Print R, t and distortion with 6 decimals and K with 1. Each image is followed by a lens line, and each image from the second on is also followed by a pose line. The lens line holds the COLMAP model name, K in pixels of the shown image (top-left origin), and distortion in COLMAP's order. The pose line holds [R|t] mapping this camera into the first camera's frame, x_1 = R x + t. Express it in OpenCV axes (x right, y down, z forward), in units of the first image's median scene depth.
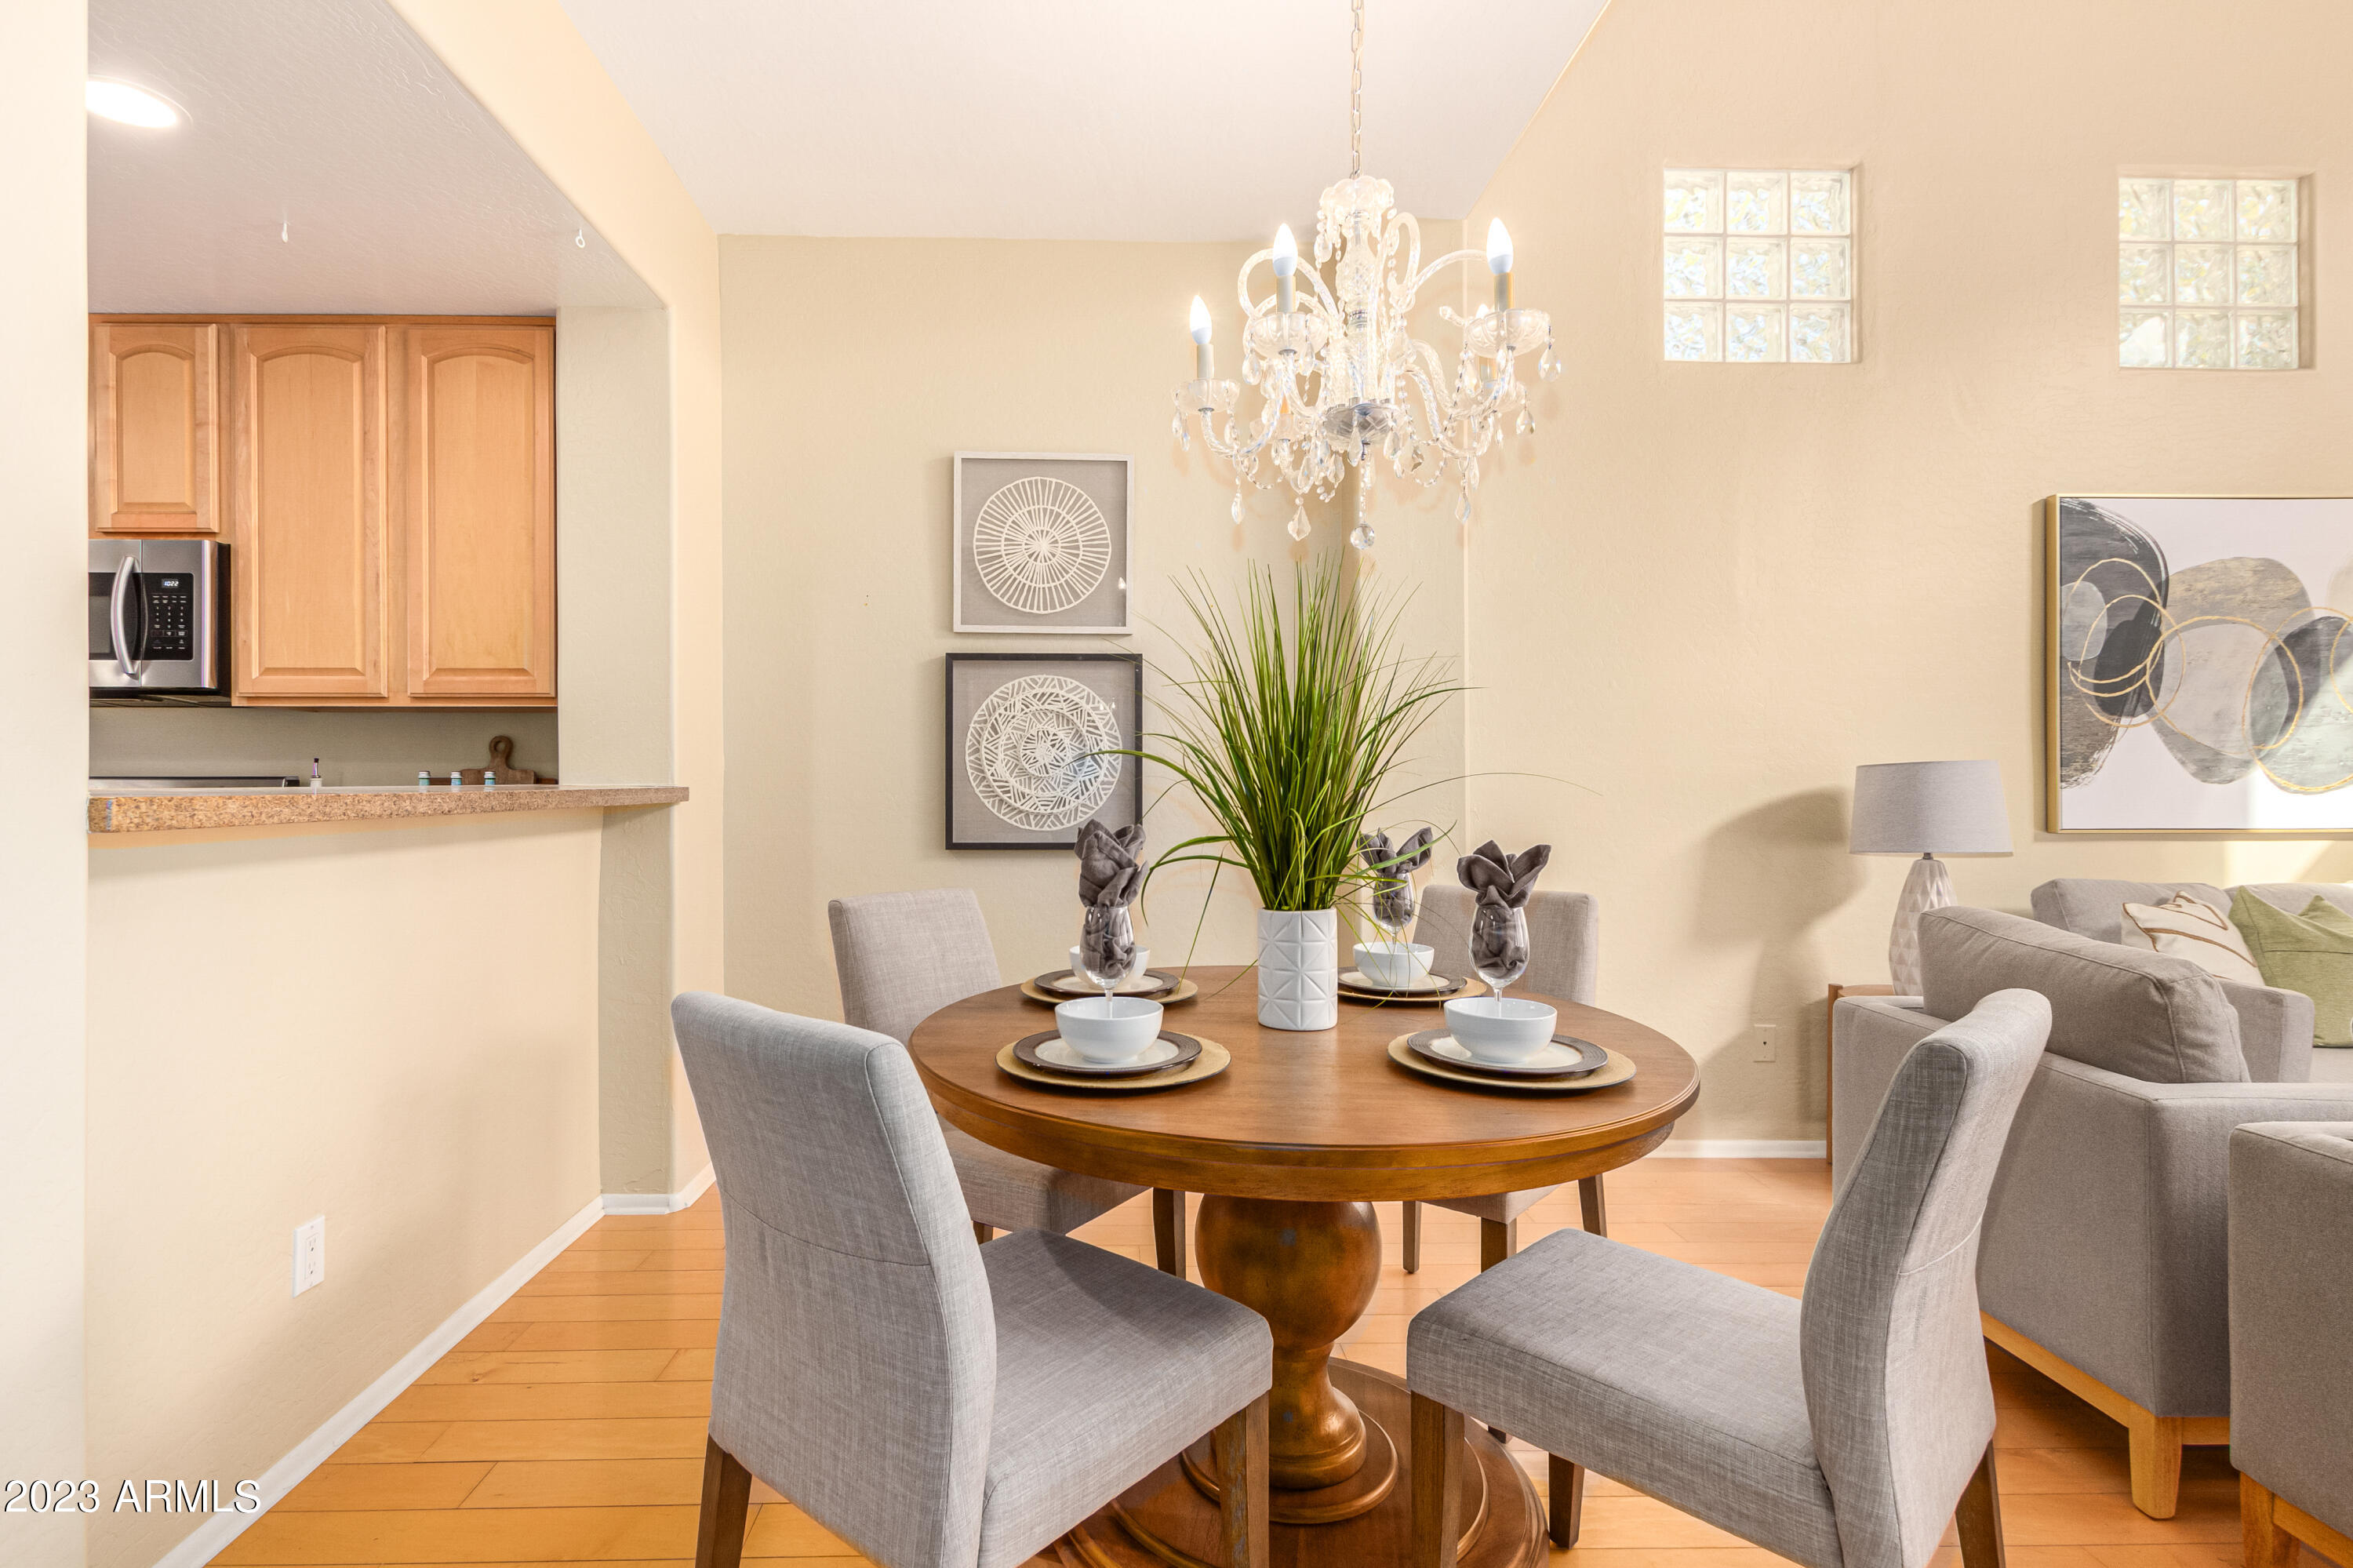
lens RADIAL K [[1187.3, 0, 1168.8], [0, 1187.3, 762.3], [0, 0, 1]] dist [0.003891, 0.000039]
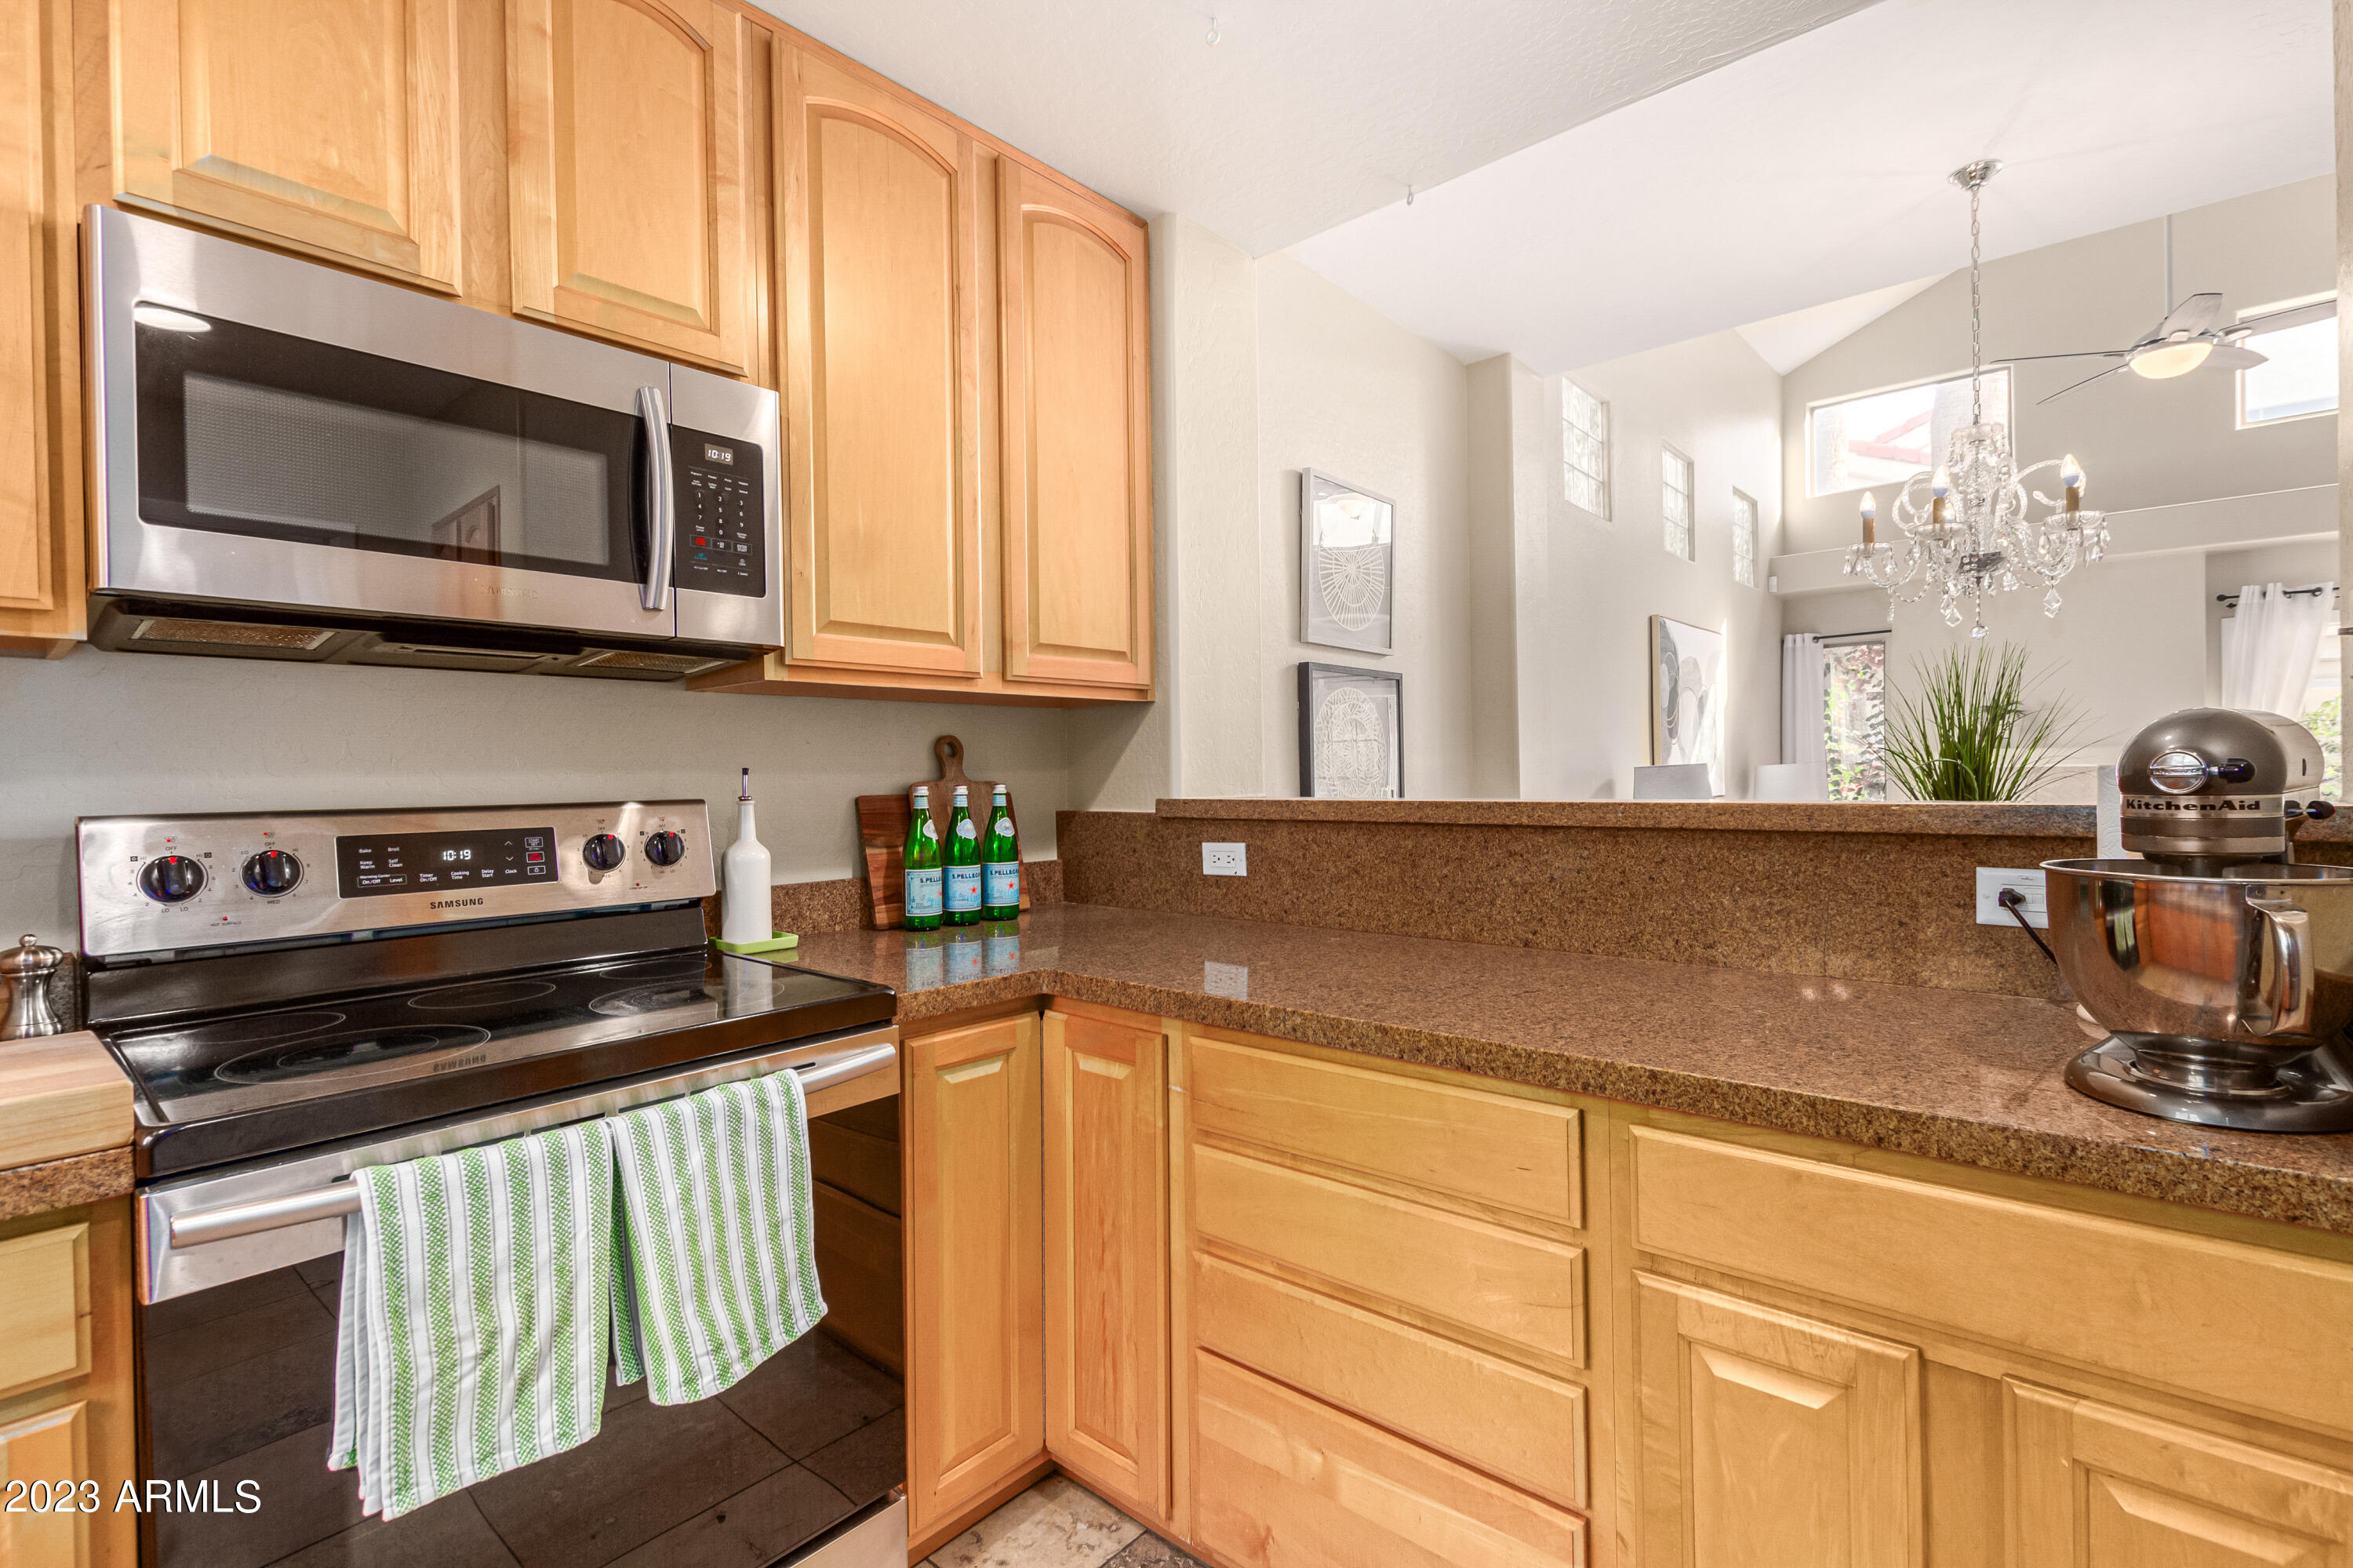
lens RADIAL K [[1077.9, 0, 1193.1], [0, 1077.9, 777.4], [0, 0, 1]] dist [0.009665, -0.004017]
pose [[0.668044, -0.016868, 0.743930, -1.050024], [0.017818, 0.999819, 0.006669, 0.000811], [-0.743908, 0.008800, 0.668224, 0.491494]]
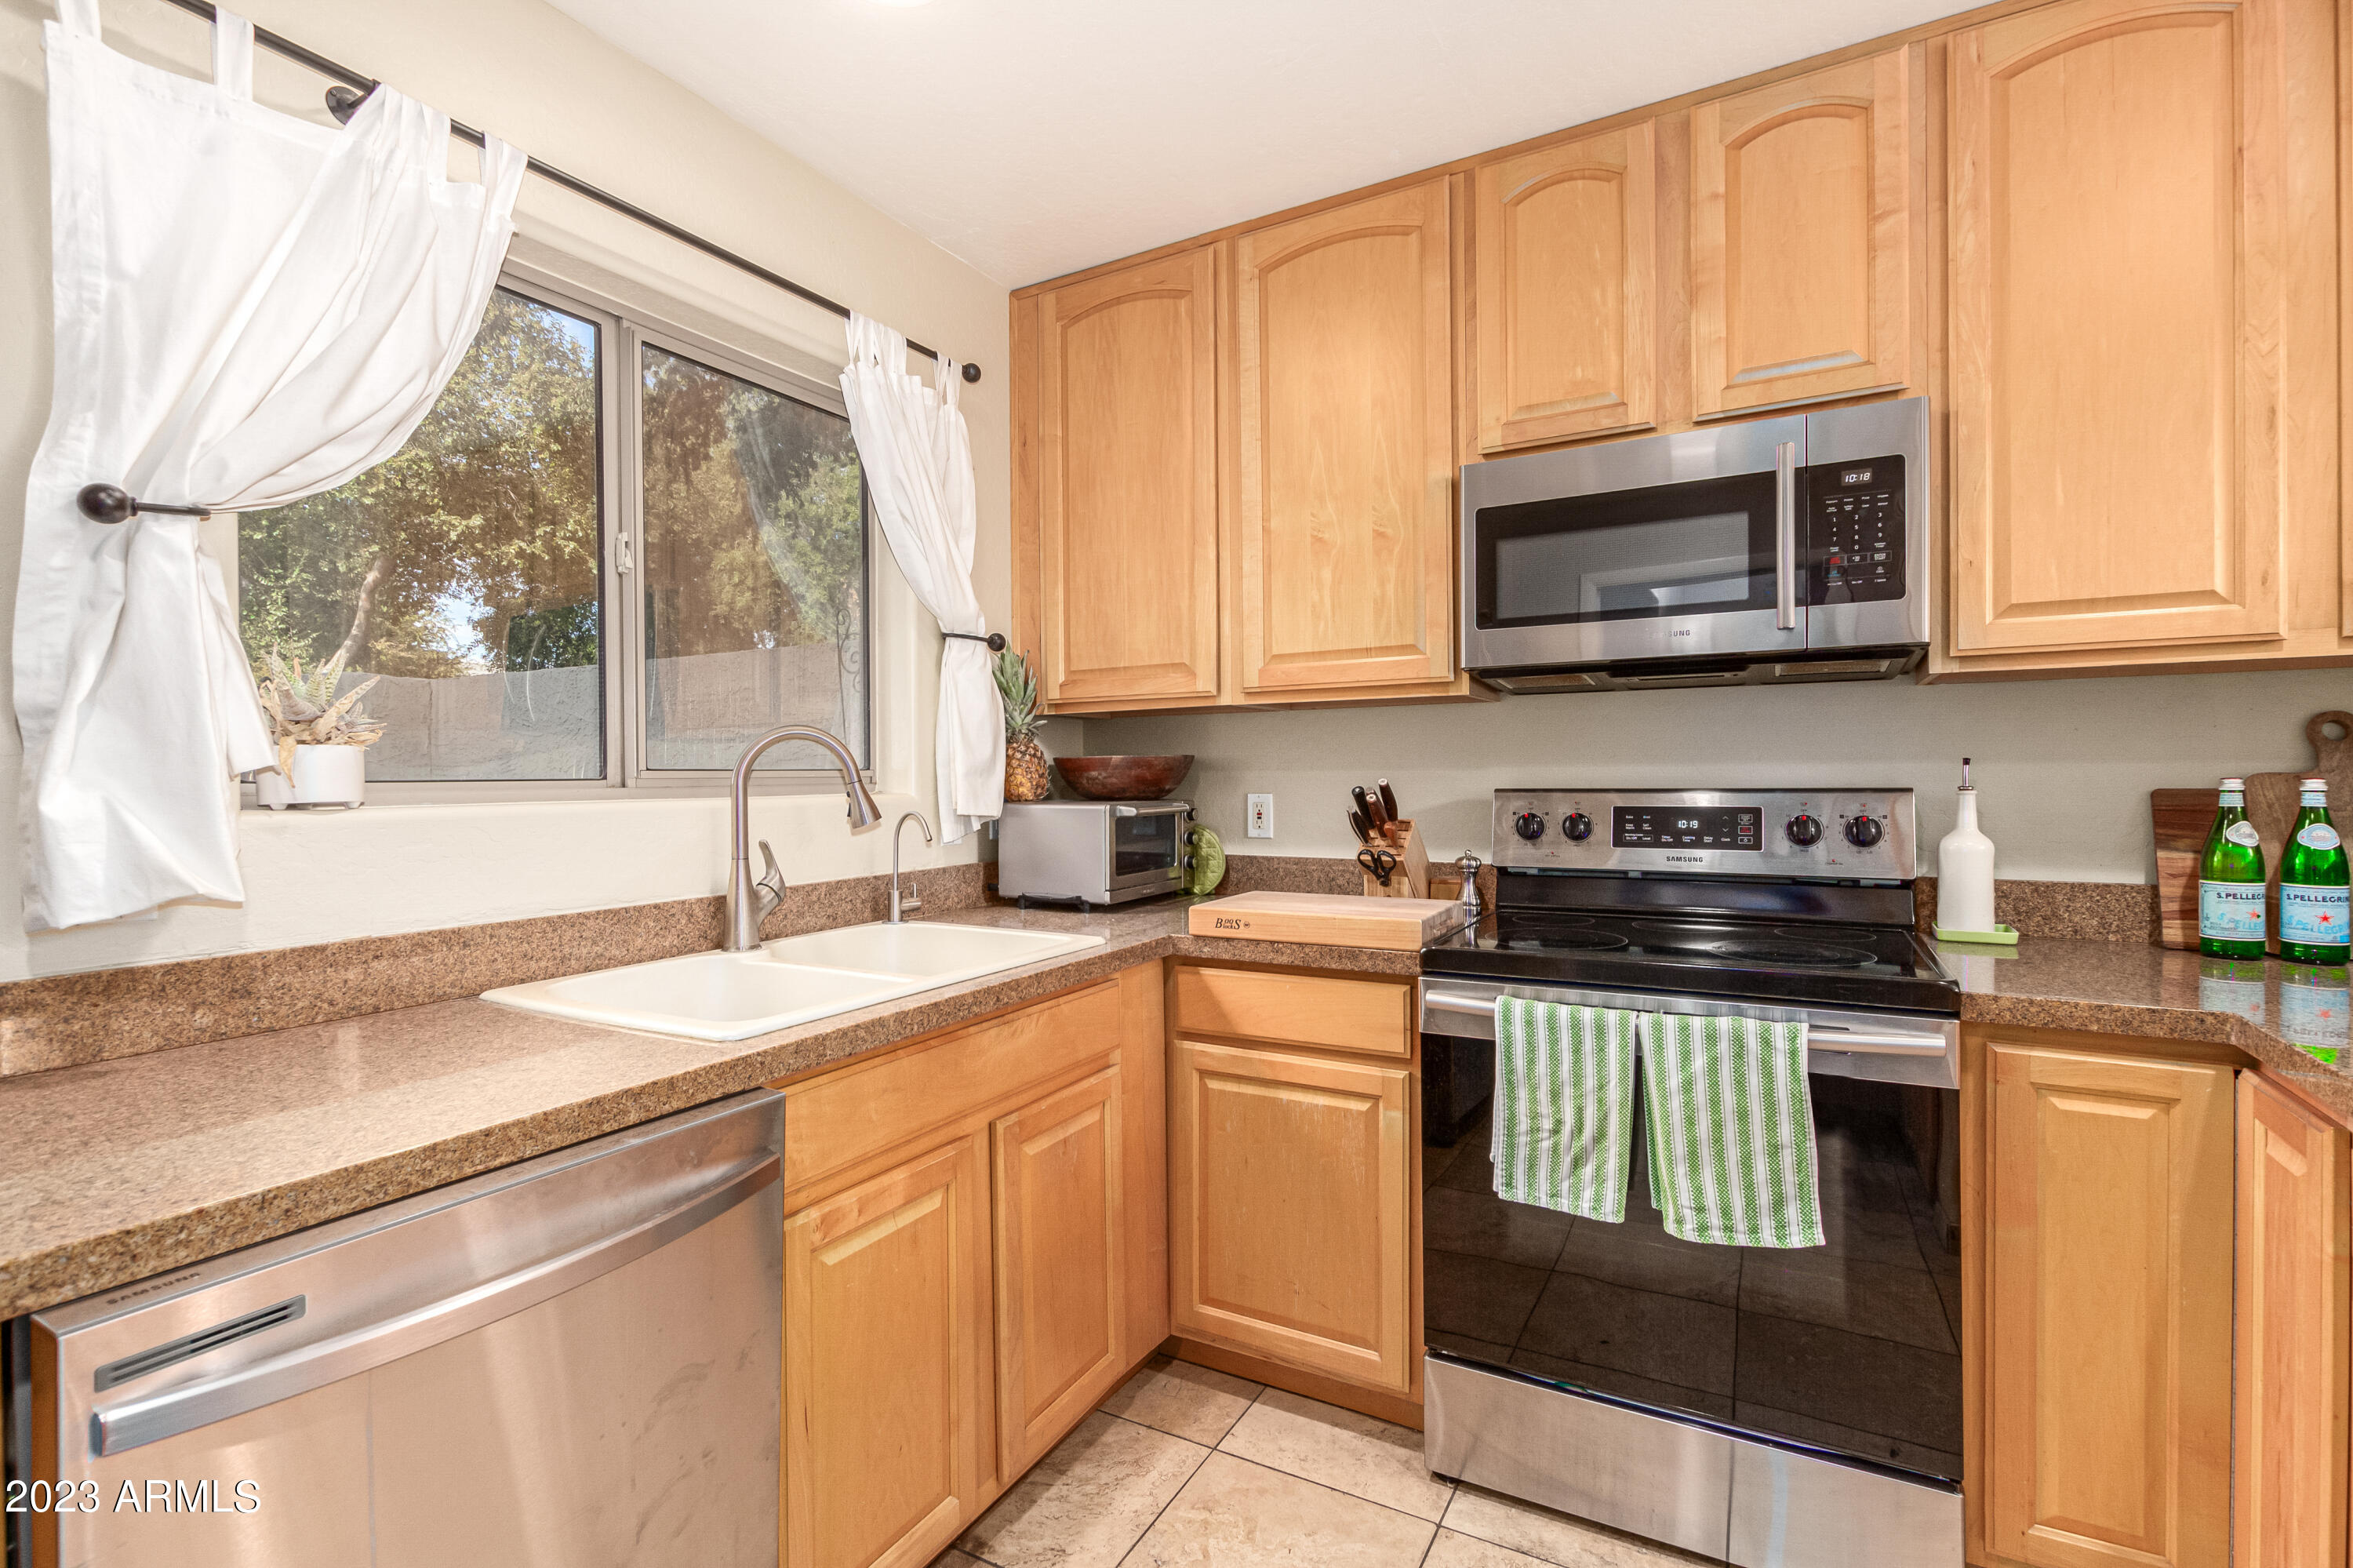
lens RADIAL K [[1077.9, 0, 1176.3], [0, 1077.9, 781.1], [0, 0, 1]] dist [0.009665, -0.004017]
pose [[0.860565, -0.008932, -0.509262, -0.843124], [0.011898, 0.999926, 0.002567, 0.001110], [0.509201, -0.008269, 0.860608, 0.332686]]
